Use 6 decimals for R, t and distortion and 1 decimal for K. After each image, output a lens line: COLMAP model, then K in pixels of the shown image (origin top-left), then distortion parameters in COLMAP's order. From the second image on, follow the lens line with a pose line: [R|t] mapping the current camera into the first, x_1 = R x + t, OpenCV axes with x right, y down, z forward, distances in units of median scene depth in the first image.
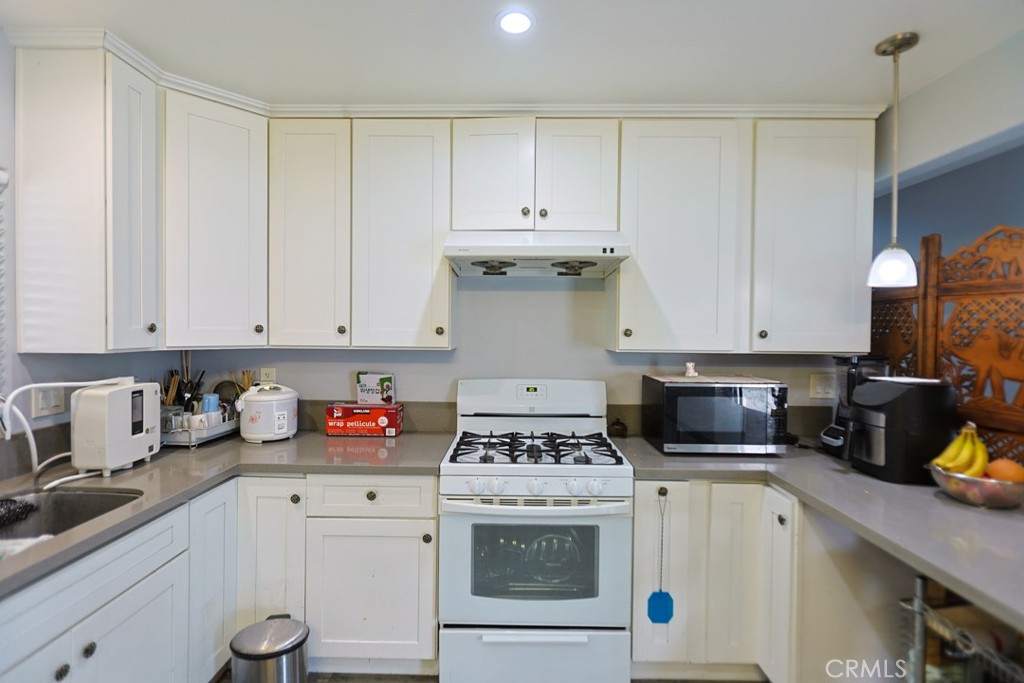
lens RADIAL K [[493.5, 0, 503.3], [0, 493.5, 338.4], [0, 0, 1]] dist [-0.002492, 0.000826]
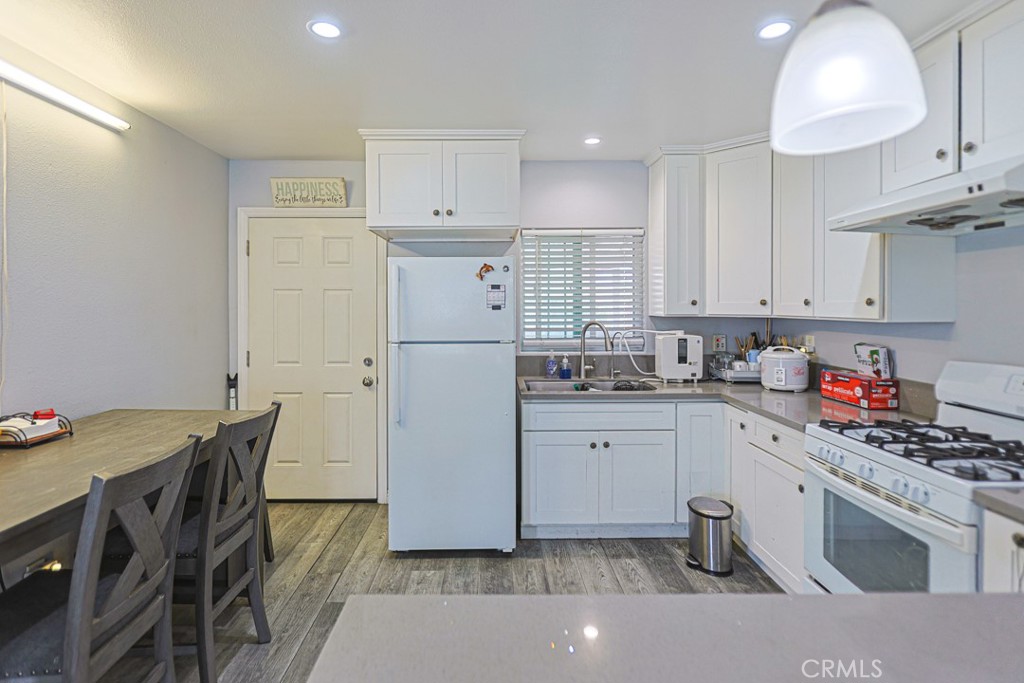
lens RADIAL K [[512.1, 0, 507.6], [0, 512.1, 307.6], [0, 0, 1]] dist [0.000862, 0.000162]
pose [[0.039262, -0.003622, -0.999222, 0.826396], [-0.014329, 0.999889, -0.004187, 0.009894], [0.999126, 0.014482, 0.039206, 0.244428]]
